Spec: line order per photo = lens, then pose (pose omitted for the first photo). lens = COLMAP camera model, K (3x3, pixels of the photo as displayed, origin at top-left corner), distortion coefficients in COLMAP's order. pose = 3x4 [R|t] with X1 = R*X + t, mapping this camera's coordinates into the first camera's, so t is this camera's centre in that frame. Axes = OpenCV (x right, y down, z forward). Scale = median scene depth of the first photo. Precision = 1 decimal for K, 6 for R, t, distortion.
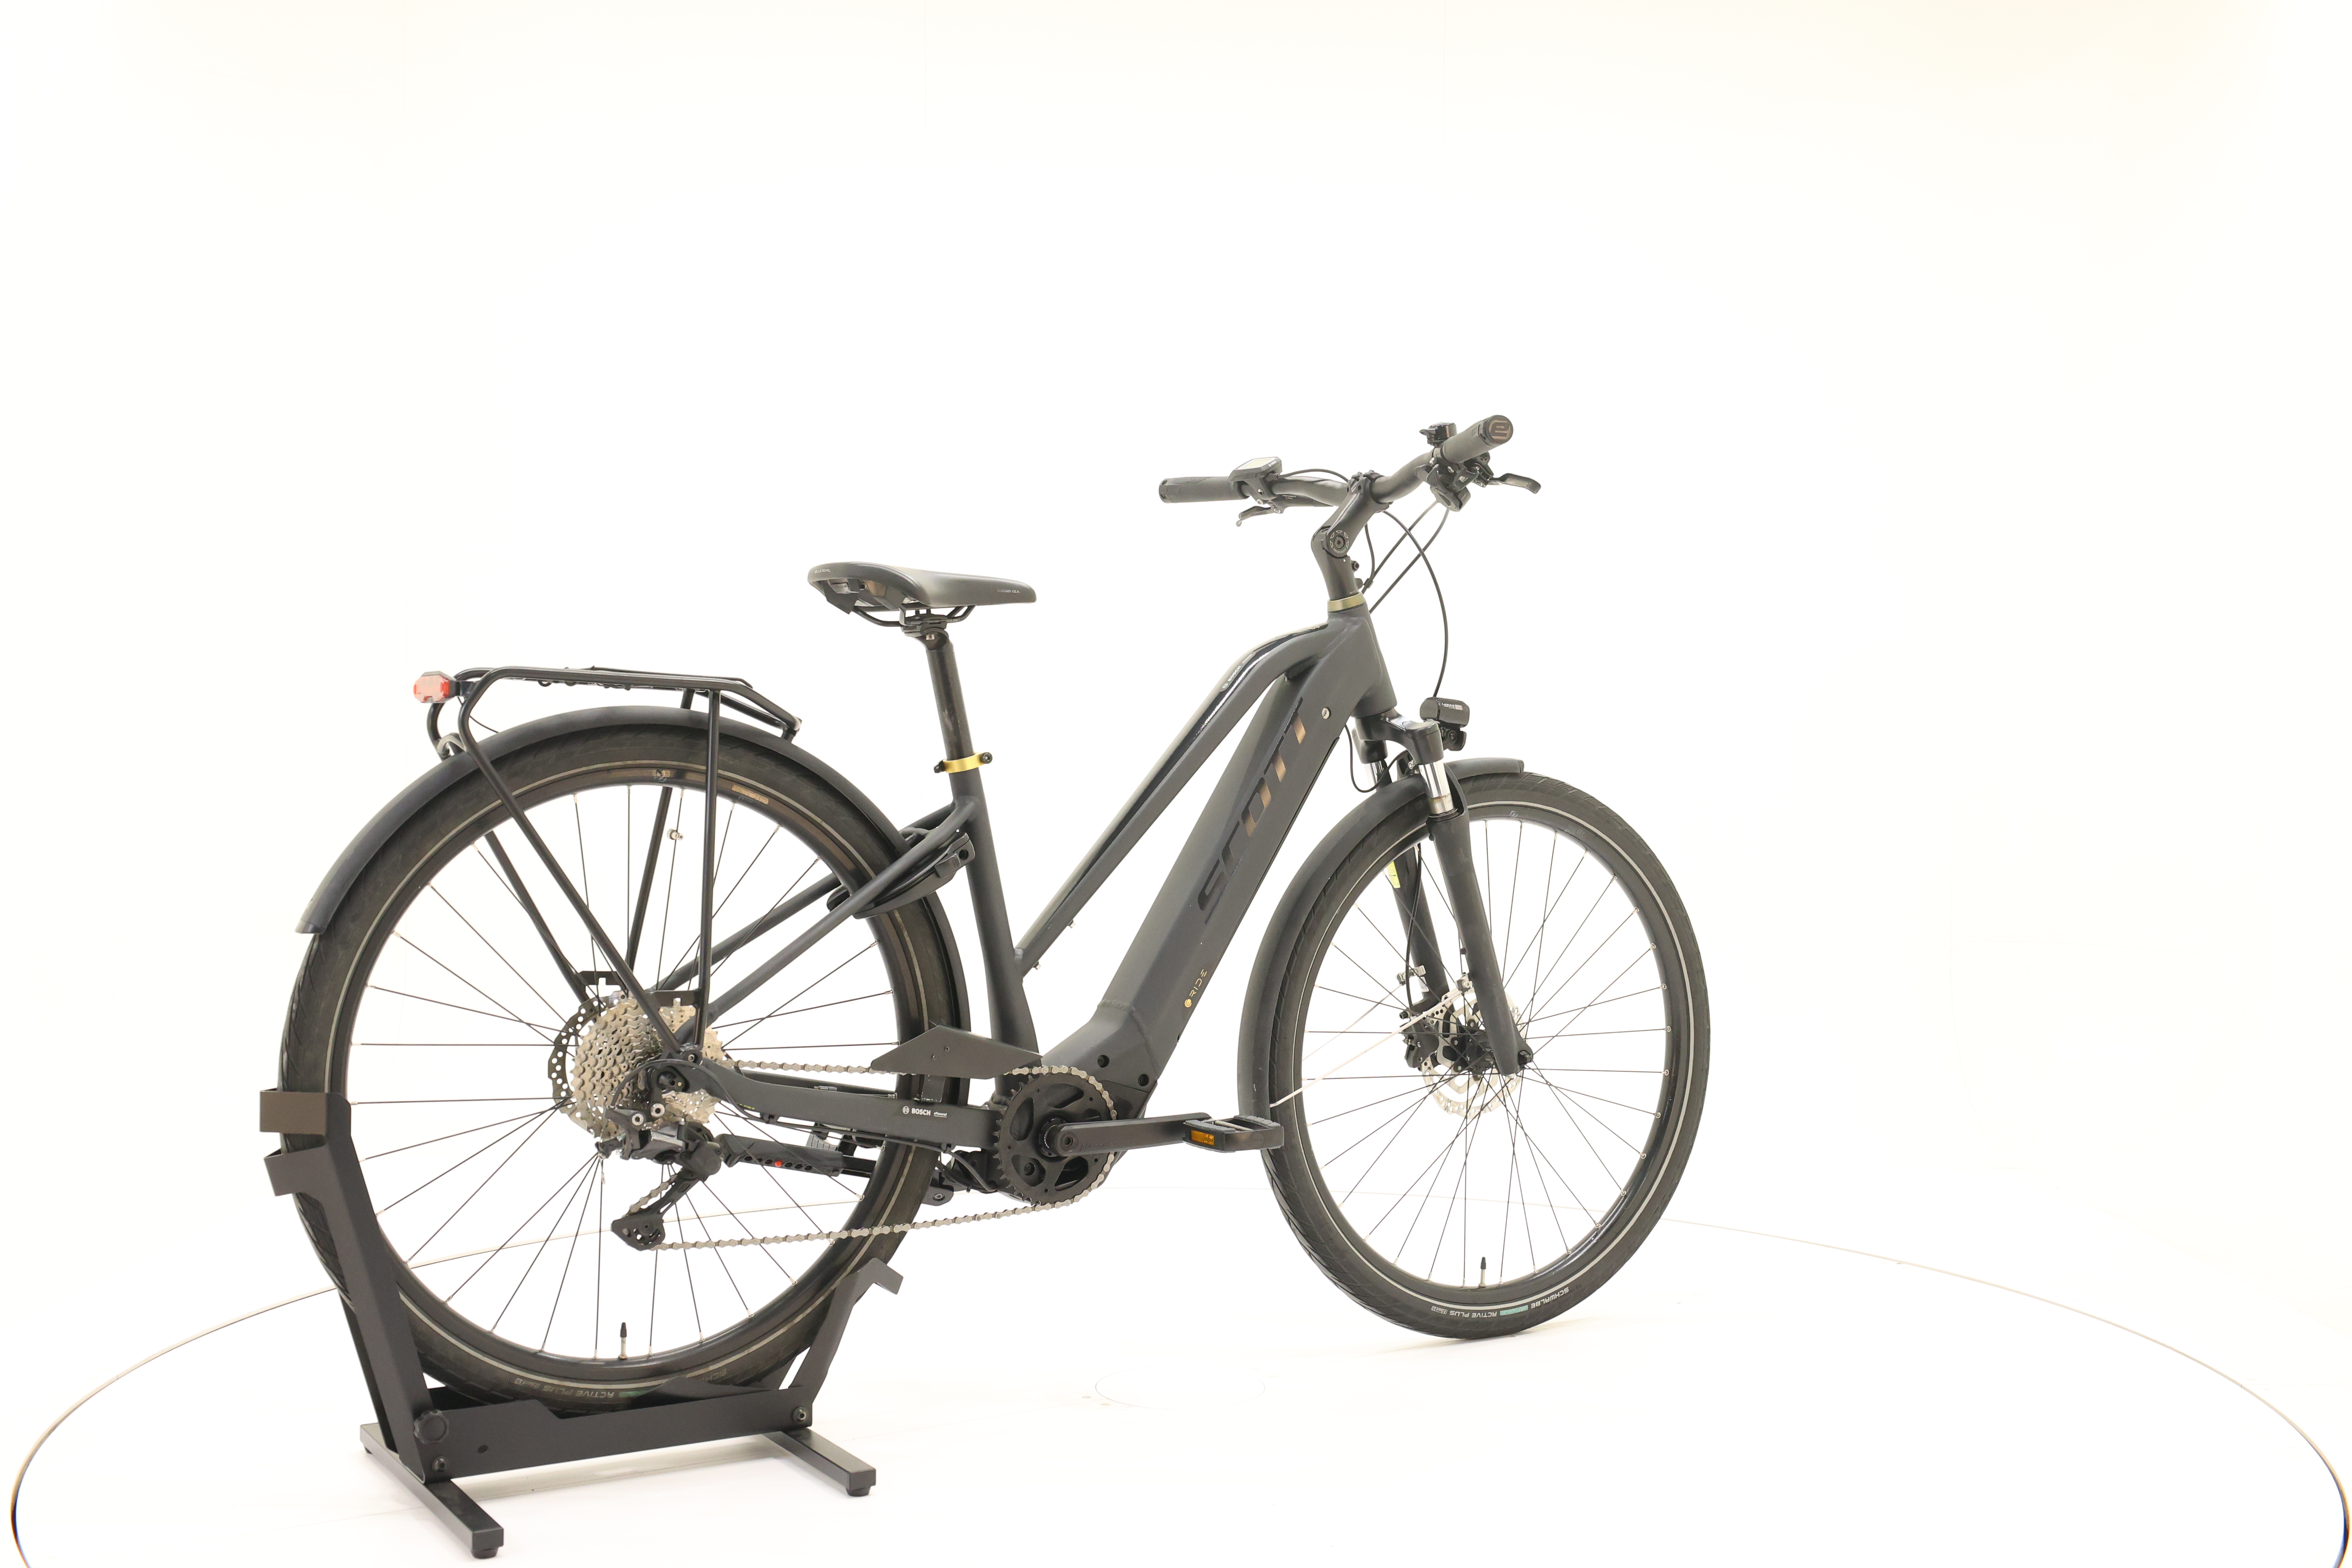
lens RADIAL K [[2519.2, 0, 1175.6], [0, 2519.2, 770.1], [0, 0, 1]] dist [-0.016822, 0.000000]
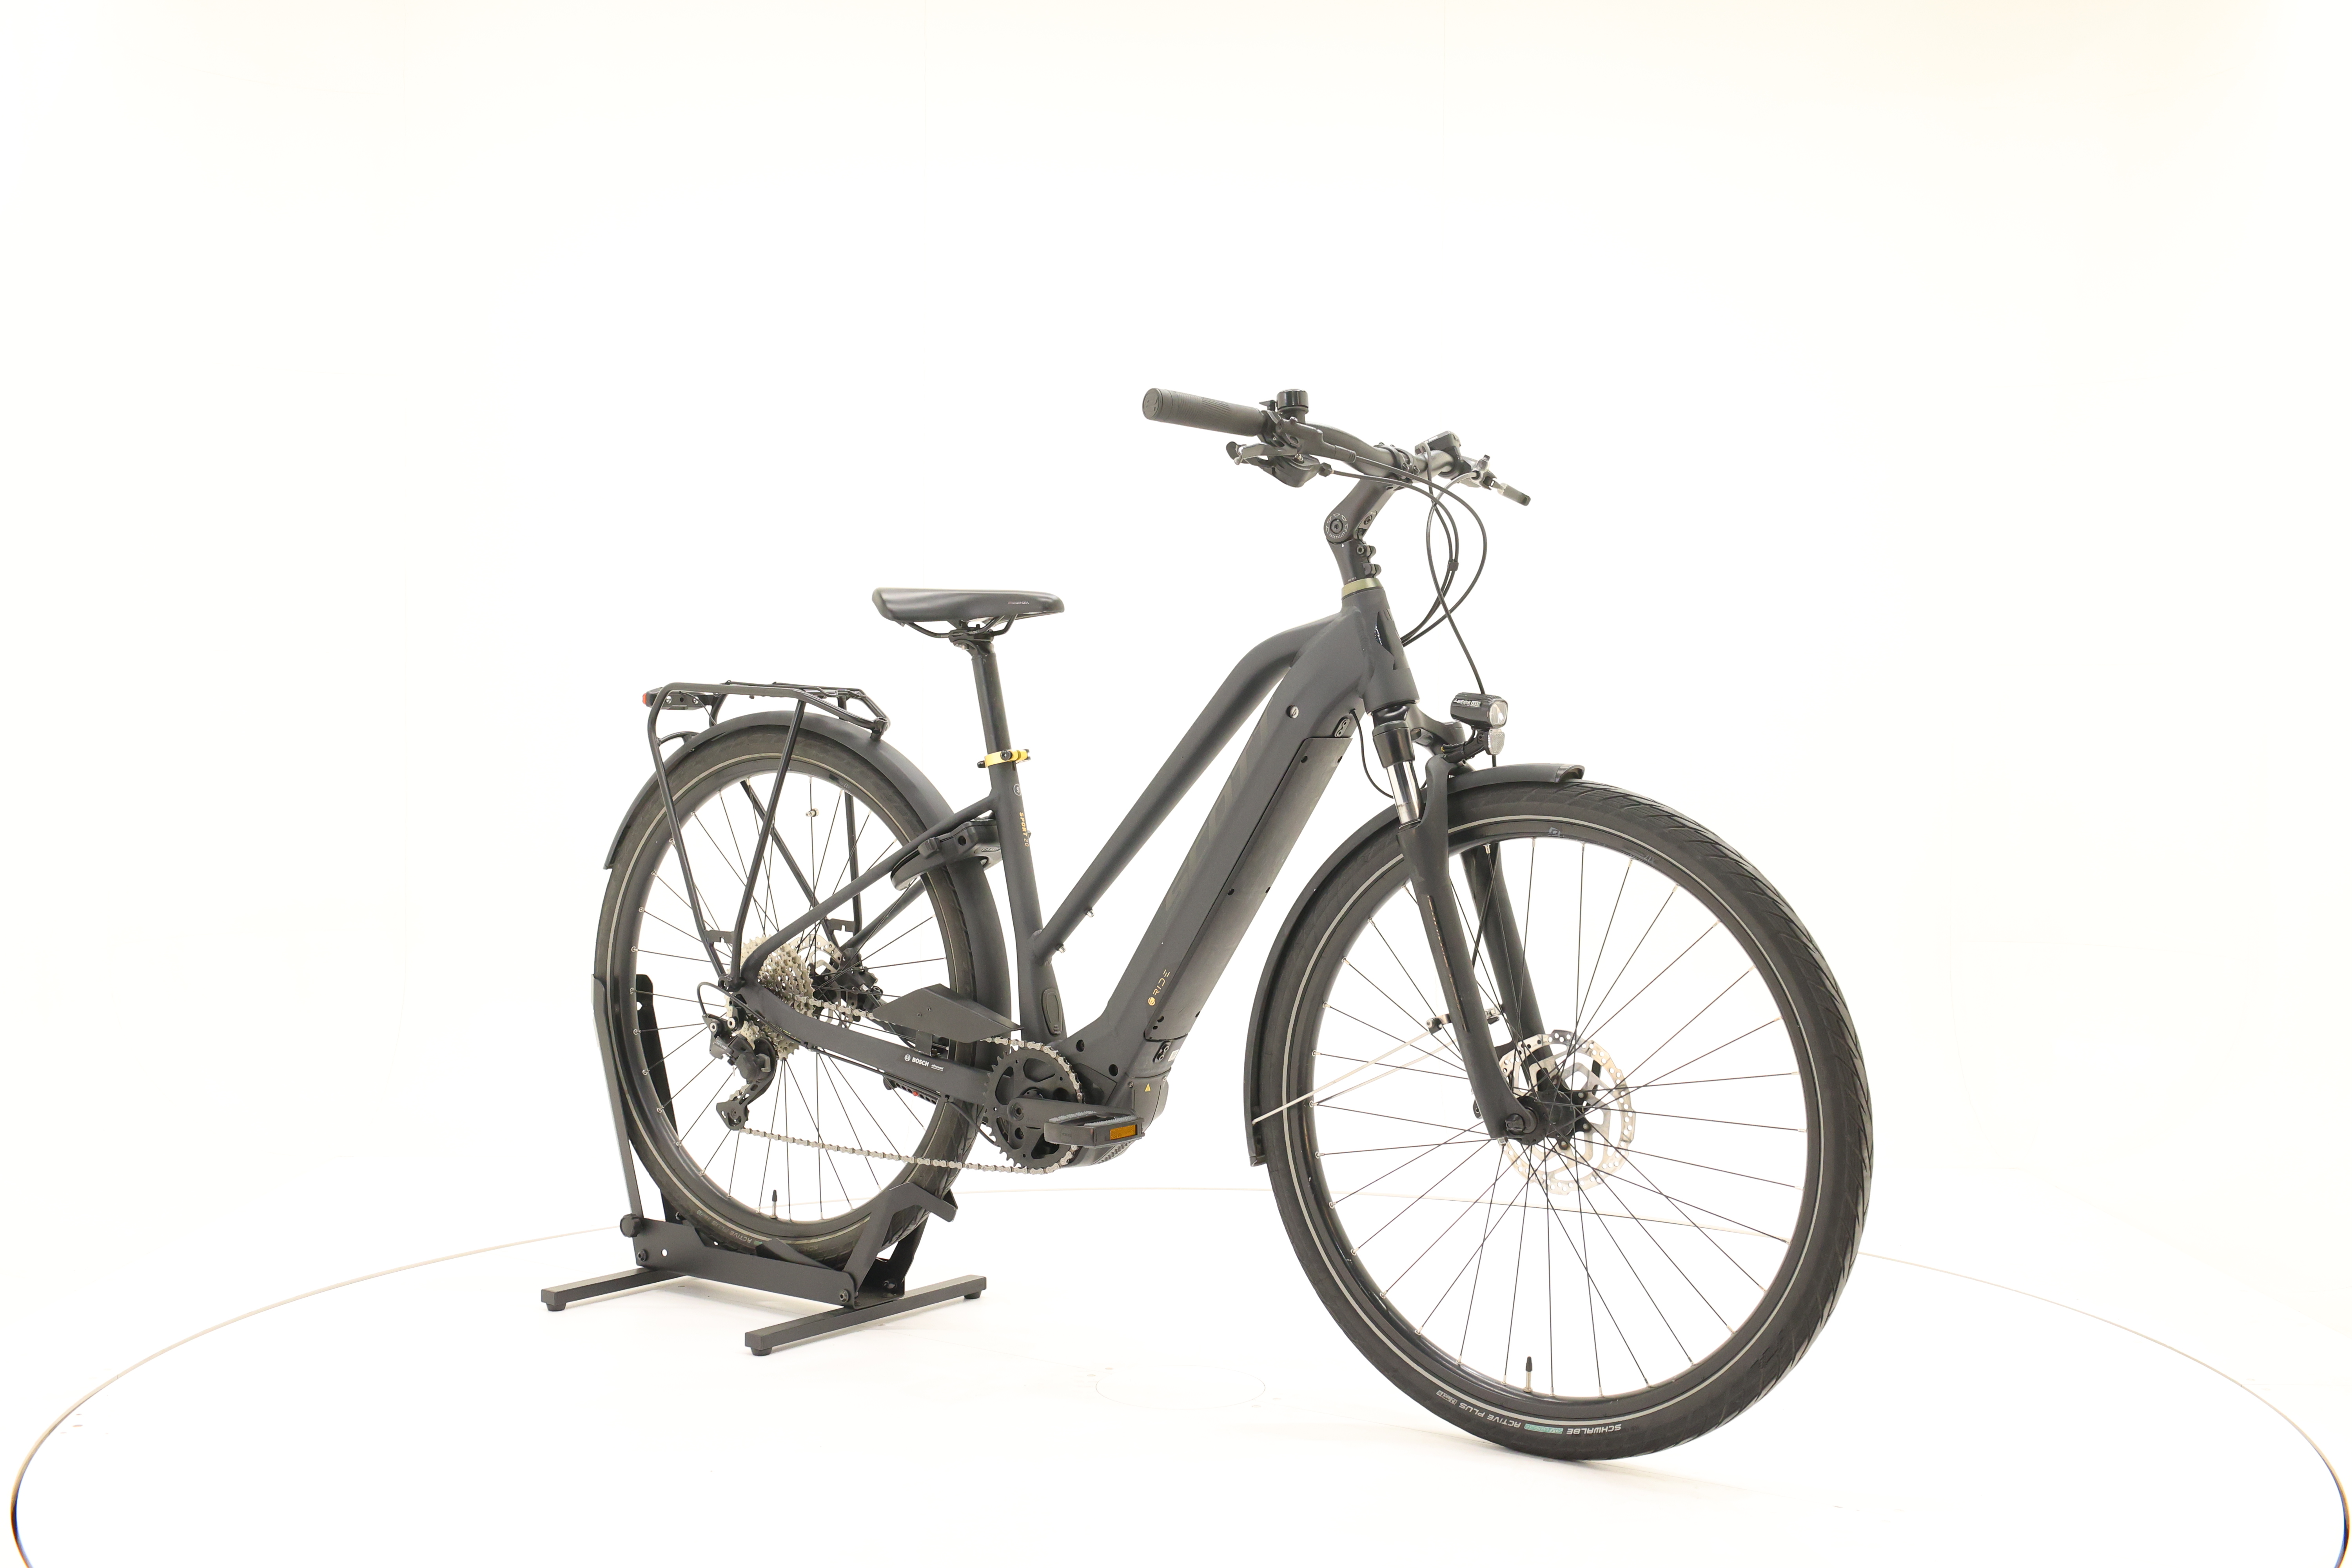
lens RADIAL K [[2519.2, 0, 1180.5], [0, 2519.2, 776.8], [0, 0, 1]] dist [-0.016822, 0.000000]
pose [[0.379004, 0.017332, -0.925233, 0.969288], [-0.016319, 0.999794, 0.012044, -0.009631], [0.925251, 0.010534, 0.379209, 0.650079]]
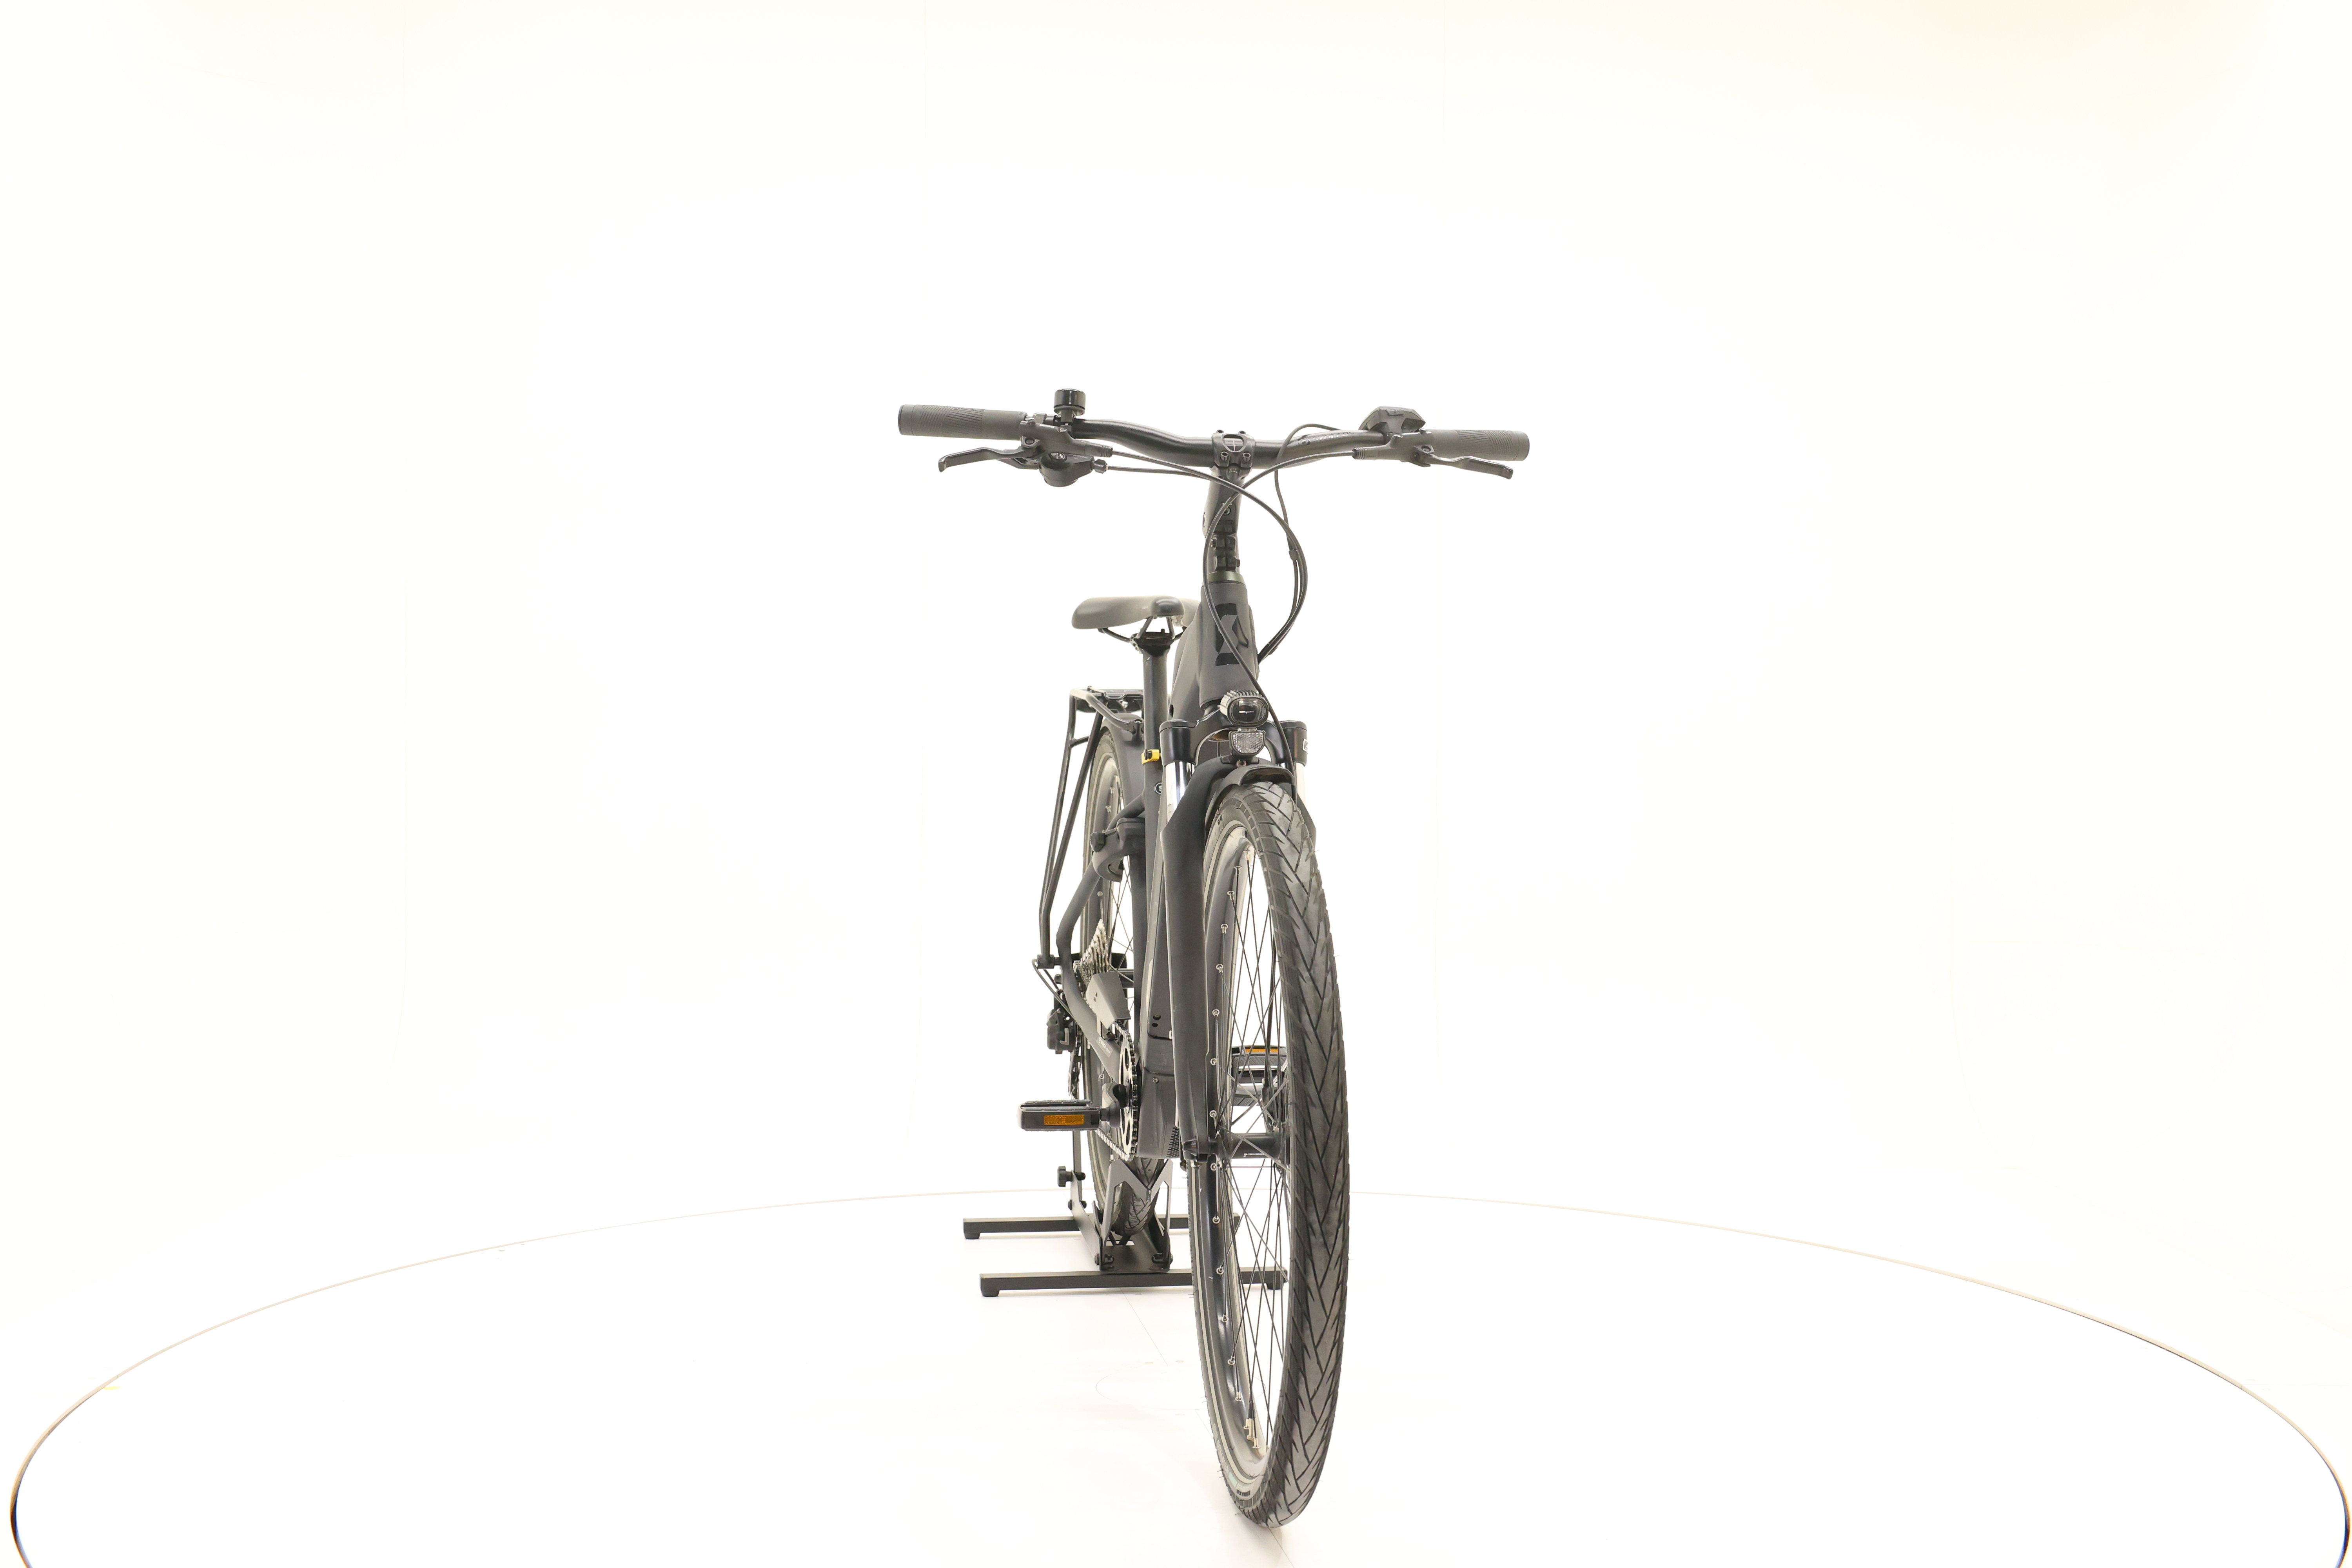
lens RADIAL K [[2519.2, 0, 1167.6], [0, 2519.2, 777.3], [0, 0, 1]] dist [-0.016822, 0.000000]
pose [[-0.401052, 0.012659, -0.915968, 0.962974], [-0.020843, 0.999520, 0.022940, -0.020747], [0.915818, 0.028292, -0.400595, 1.460321]]
